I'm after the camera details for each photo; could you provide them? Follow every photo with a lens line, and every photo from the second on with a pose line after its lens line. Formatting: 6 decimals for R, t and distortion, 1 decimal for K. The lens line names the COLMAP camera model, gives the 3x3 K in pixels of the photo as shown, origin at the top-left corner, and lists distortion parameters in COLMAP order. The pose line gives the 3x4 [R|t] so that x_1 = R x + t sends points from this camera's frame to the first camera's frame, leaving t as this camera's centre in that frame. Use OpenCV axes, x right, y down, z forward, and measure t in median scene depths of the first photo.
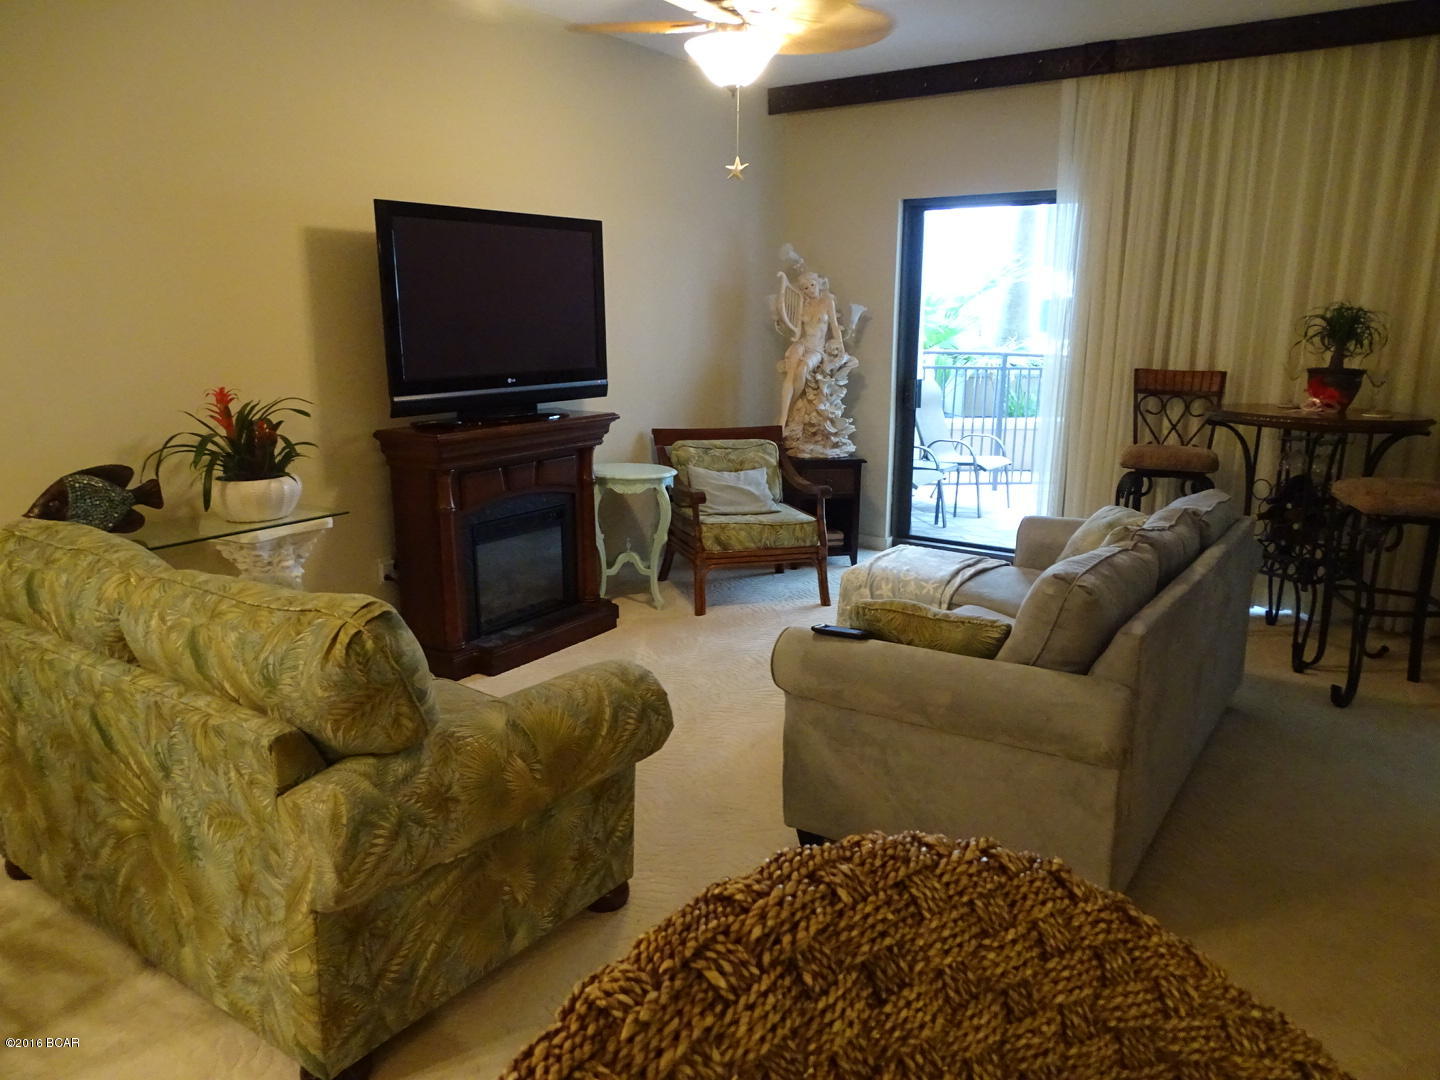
lens RADIAL K [[1005.0, 0, 720.0], [0, 1005.0, 540.0], [0, 0, 1]] dist [-0.011204, -0.002136]
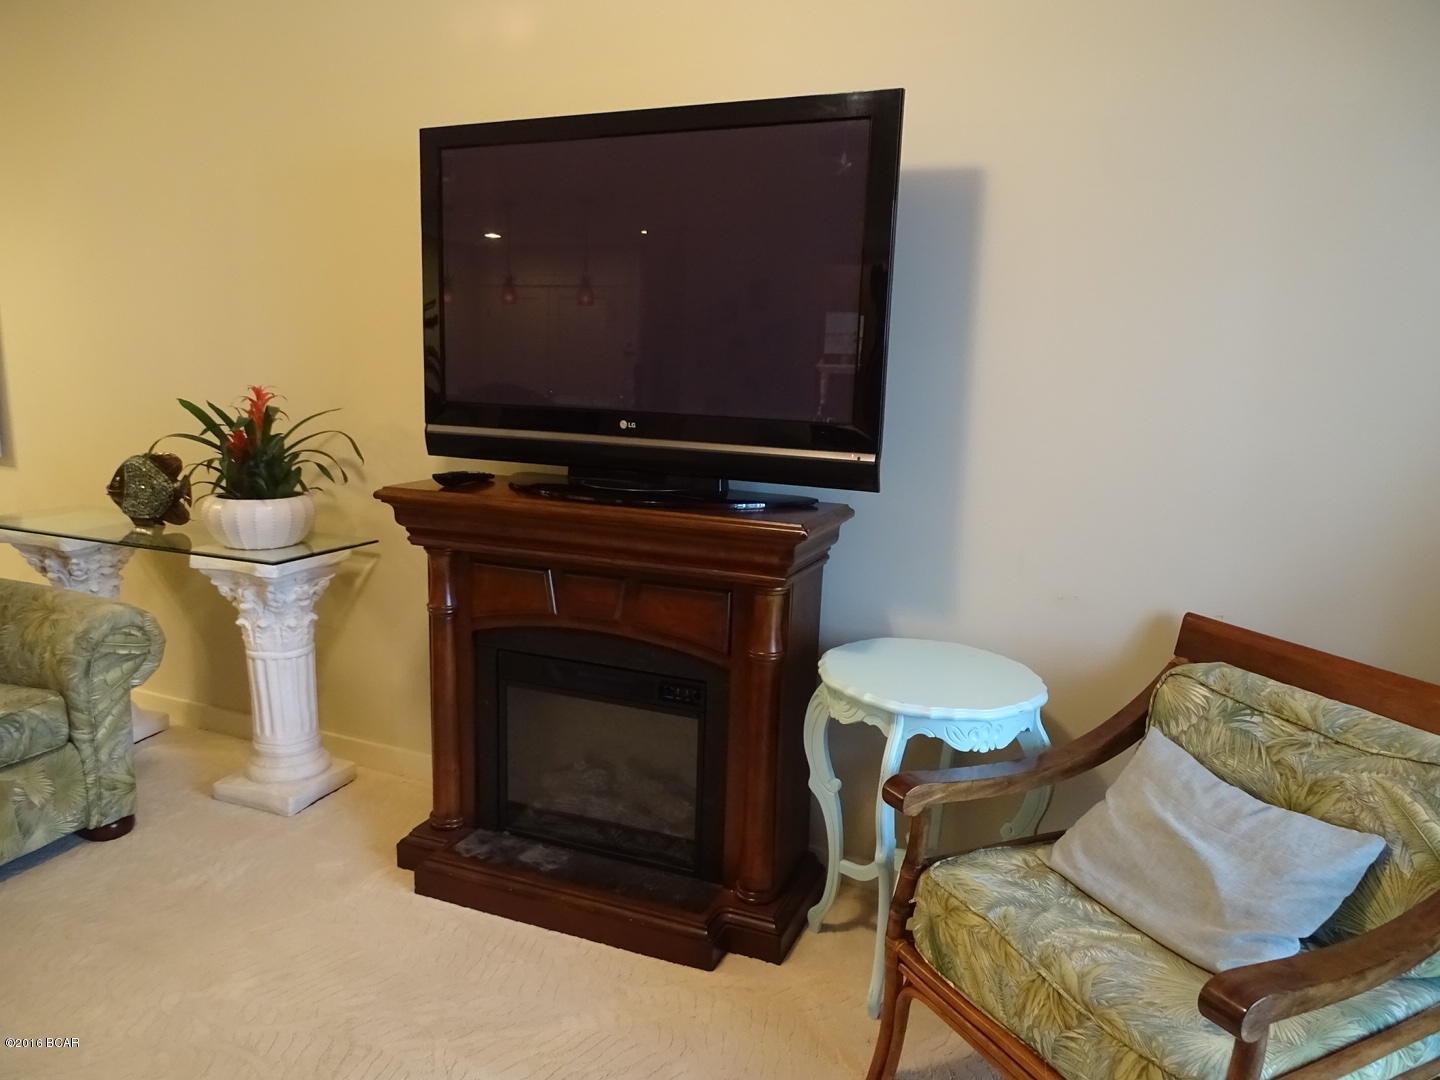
lens RADIAL K [[1043.0, 0, 720.0], [0, 1043.0, 540.0], [0, 0, 1]] dist [0.003489, -0.001290]
pose [[0.201146, 0.184963, -0.961940, 0.347278], [-0.239889, 0.961410, 0.134699, -0.182050], [0.949733, 0.203665, 0.237754, 0.901627]]
